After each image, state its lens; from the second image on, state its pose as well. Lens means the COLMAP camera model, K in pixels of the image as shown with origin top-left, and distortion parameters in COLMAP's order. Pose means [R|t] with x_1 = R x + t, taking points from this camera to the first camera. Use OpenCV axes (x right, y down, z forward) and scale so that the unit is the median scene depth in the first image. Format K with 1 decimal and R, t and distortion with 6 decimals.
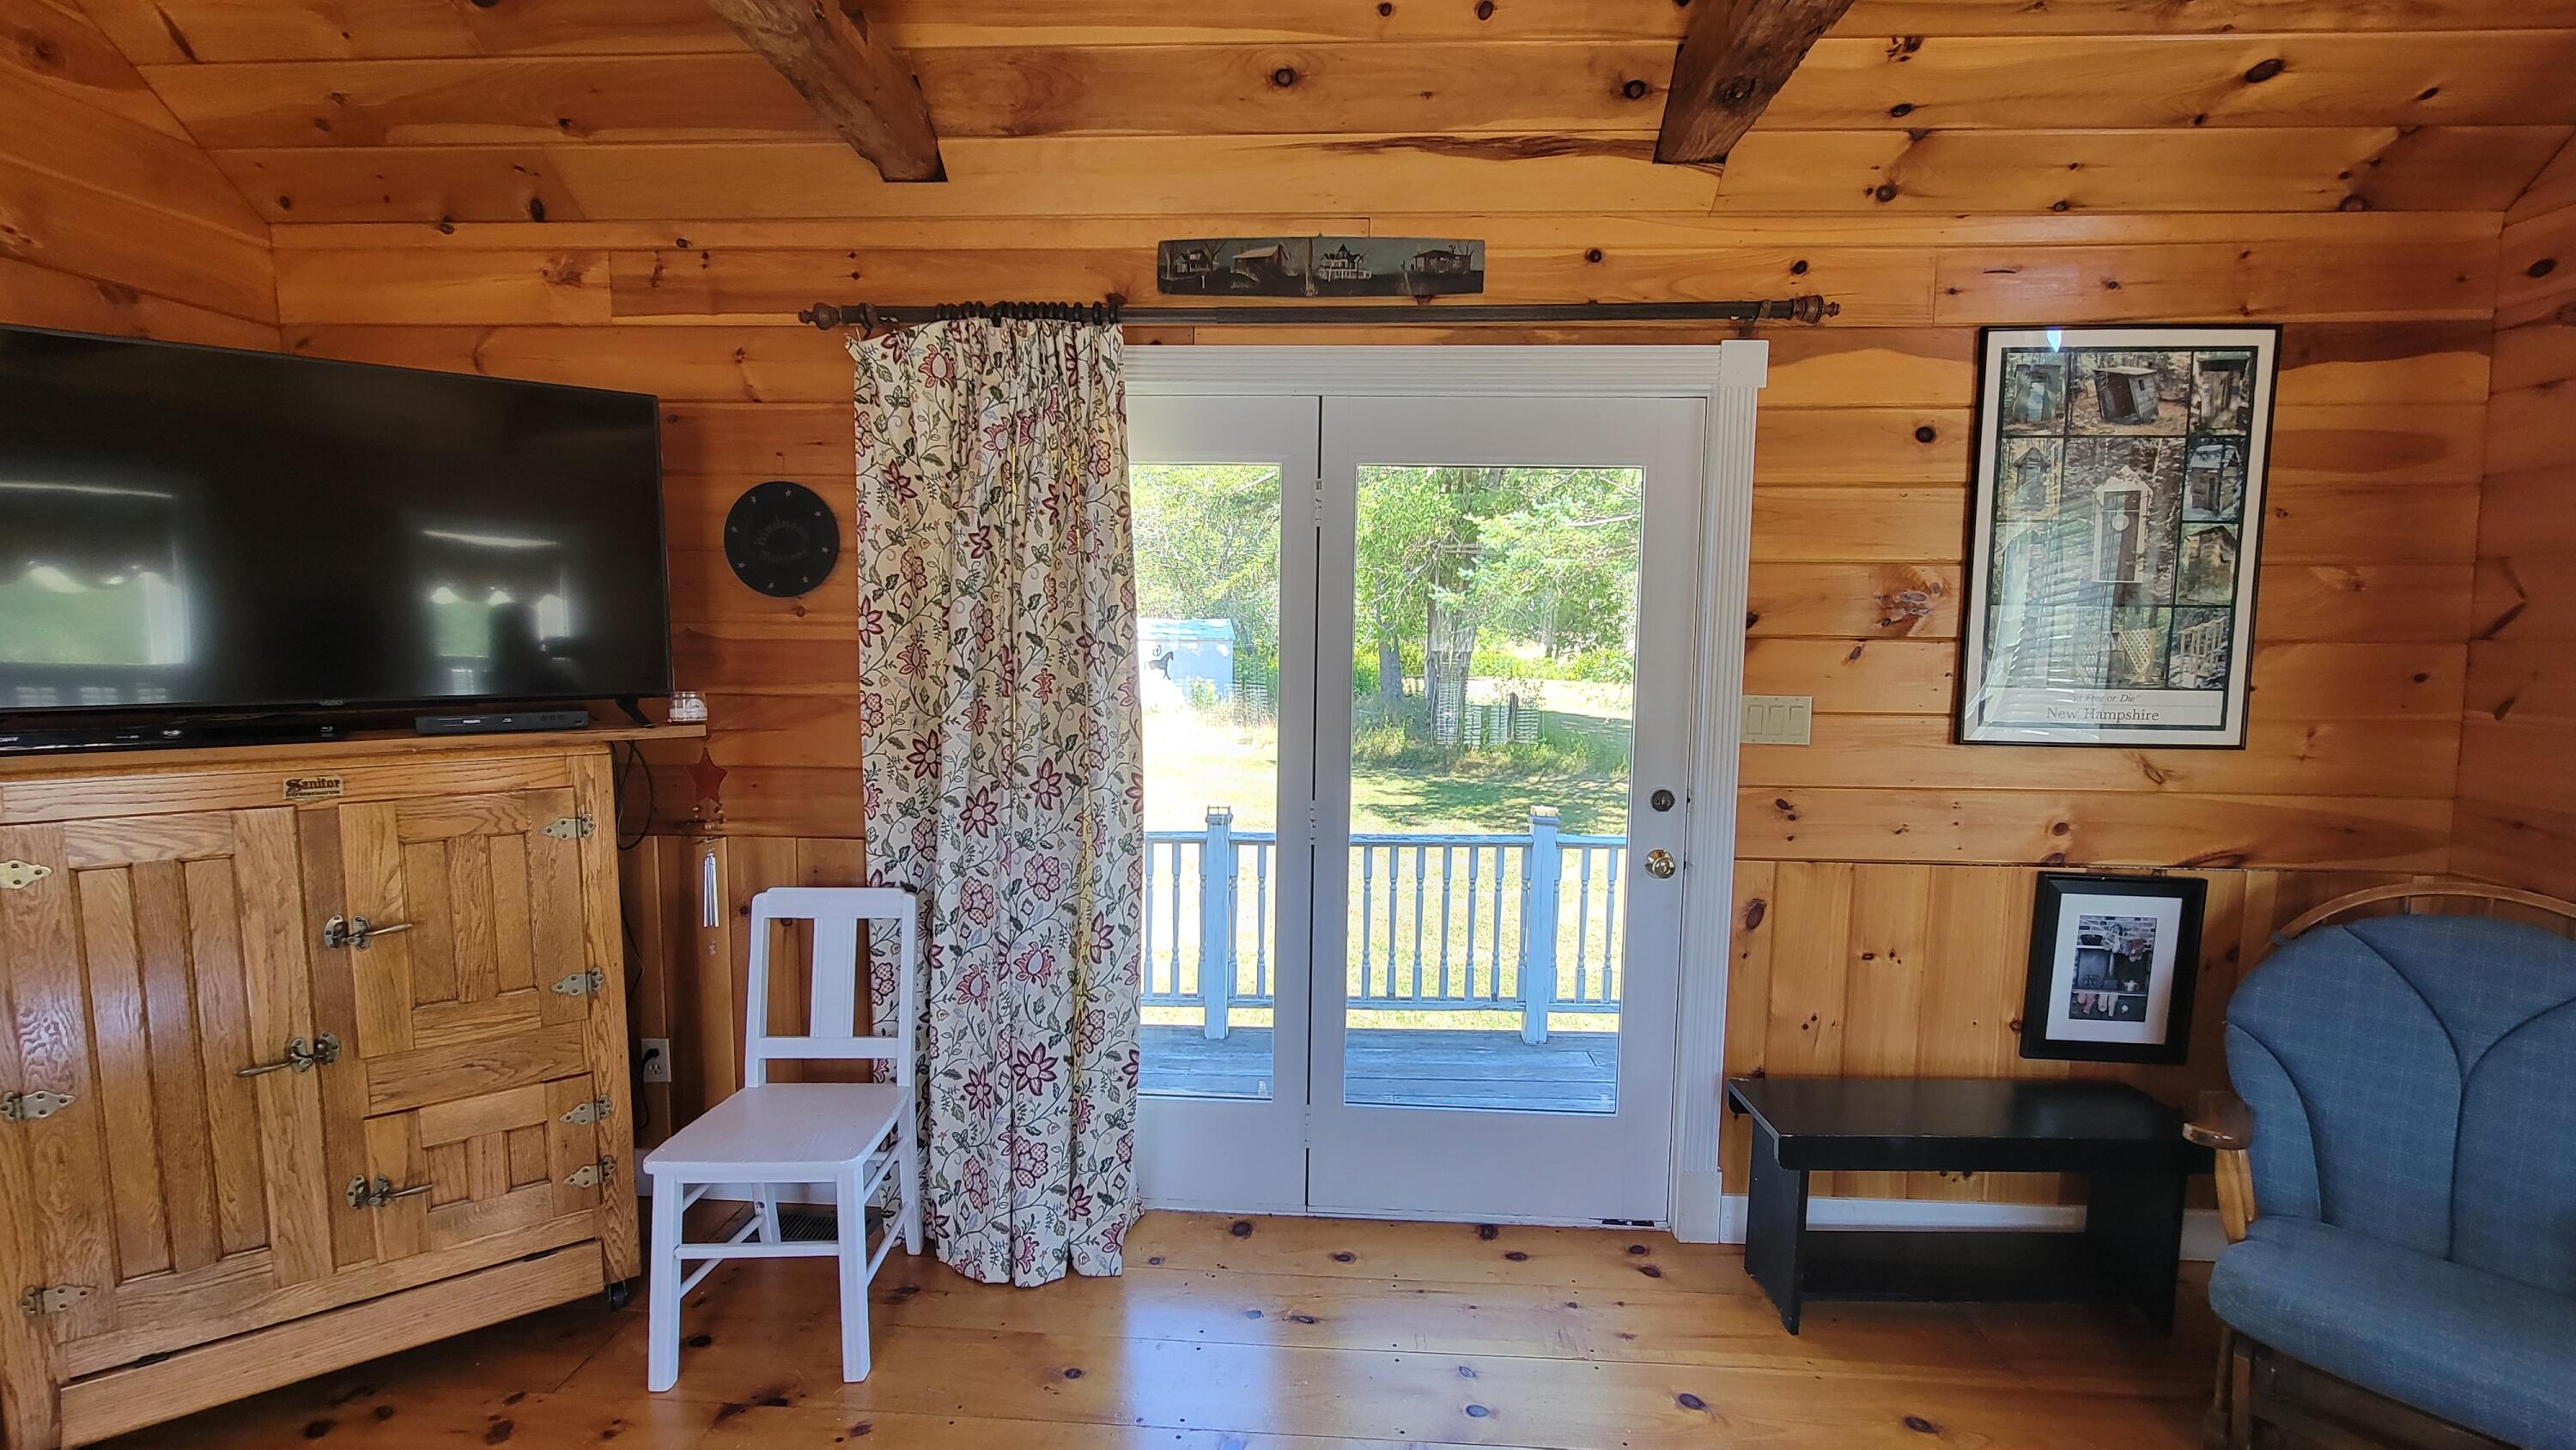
lens RADIAL K [[1054.6, 0, 1298.4], [0, 1054.6, 722.4], [0, 0, 1]] dist [-0.003405, 0.000636]
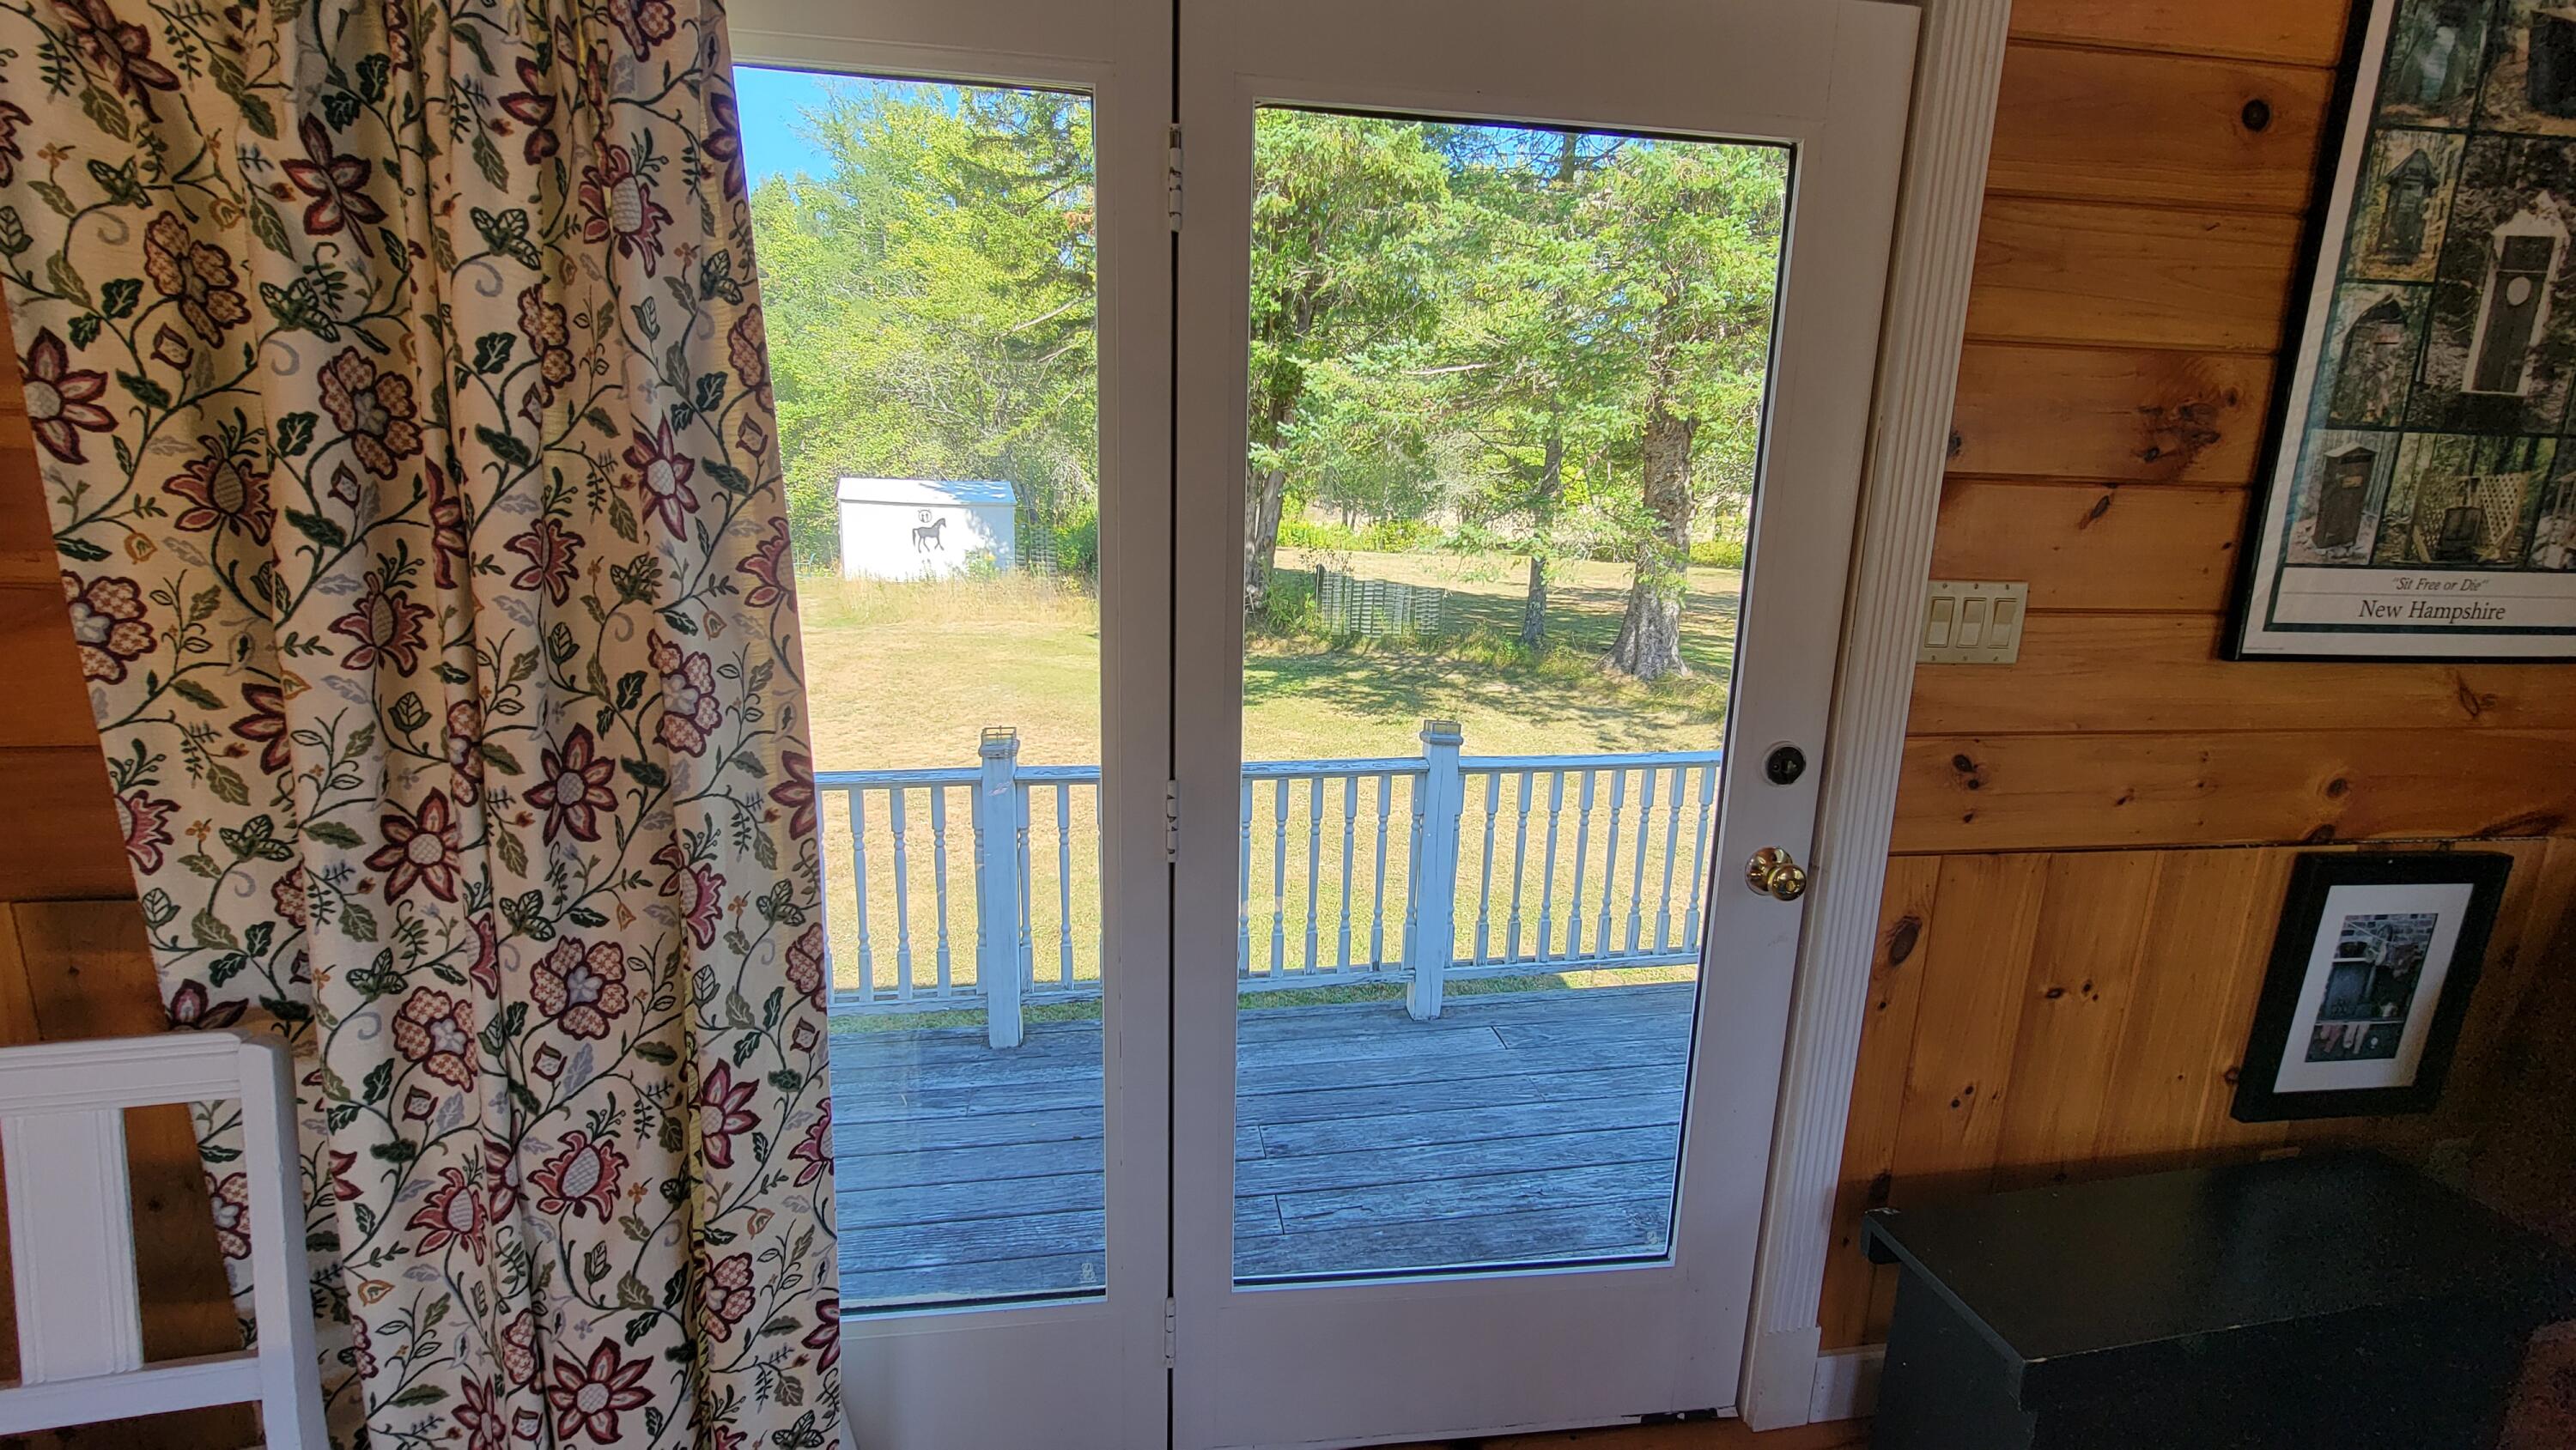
lens RADIAL K [[1056.3, 0, 1300.9], [0, 1056.3, 725.5], [0, 0, 1]] dist [-0.003509, 0.000345]
pose [[0.980470, -0.027879, 0.194683, -0.026703], [0.003526, 0.992235, 0.124331, -0.020085], [-0.196638, -0.121216, 0.972954, 0.511184]]
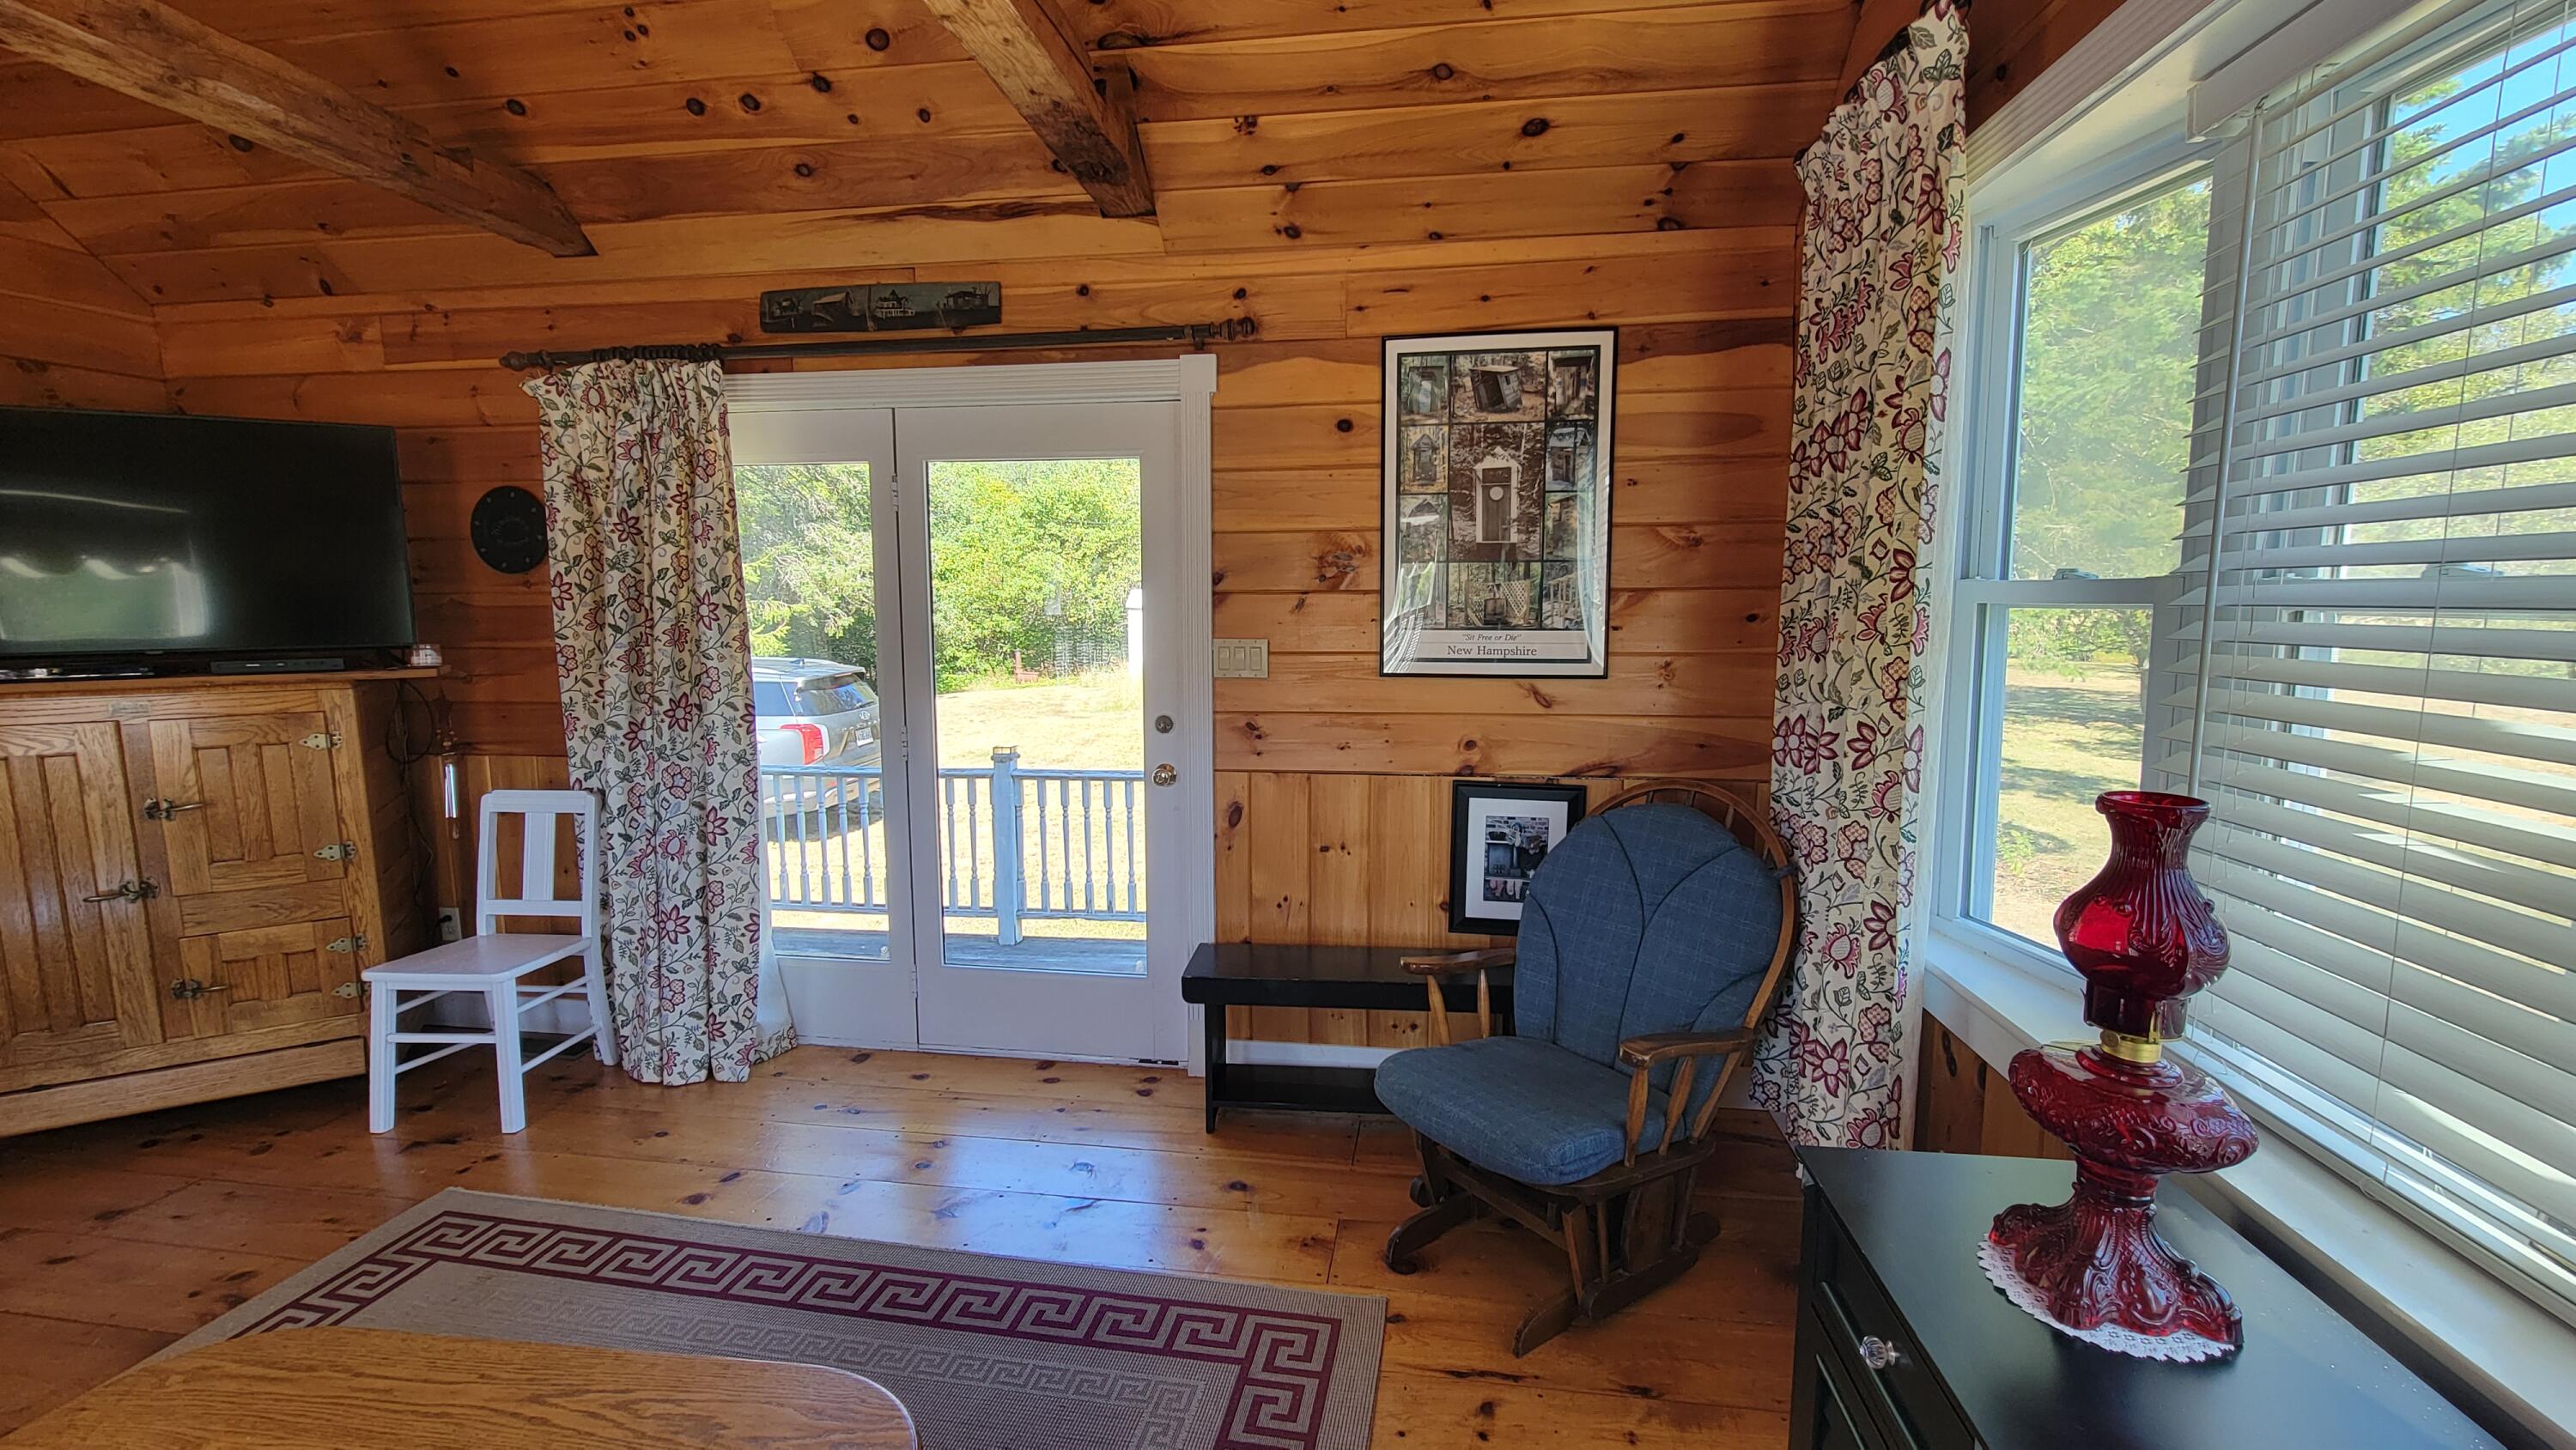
lens RADIAL K [[1054.6, 0, 1298.4], [0, 1054.6, 722.4], [0, 0, 1]] dist [-0.003405, 0.000636]
pose [[0.995700, -0.003723, -0.092562, 0.652323], [0.006309, 0.999598, 0.027658, 0.040036], [0.092422, -0.028123, 0.995323, -0.244675]]
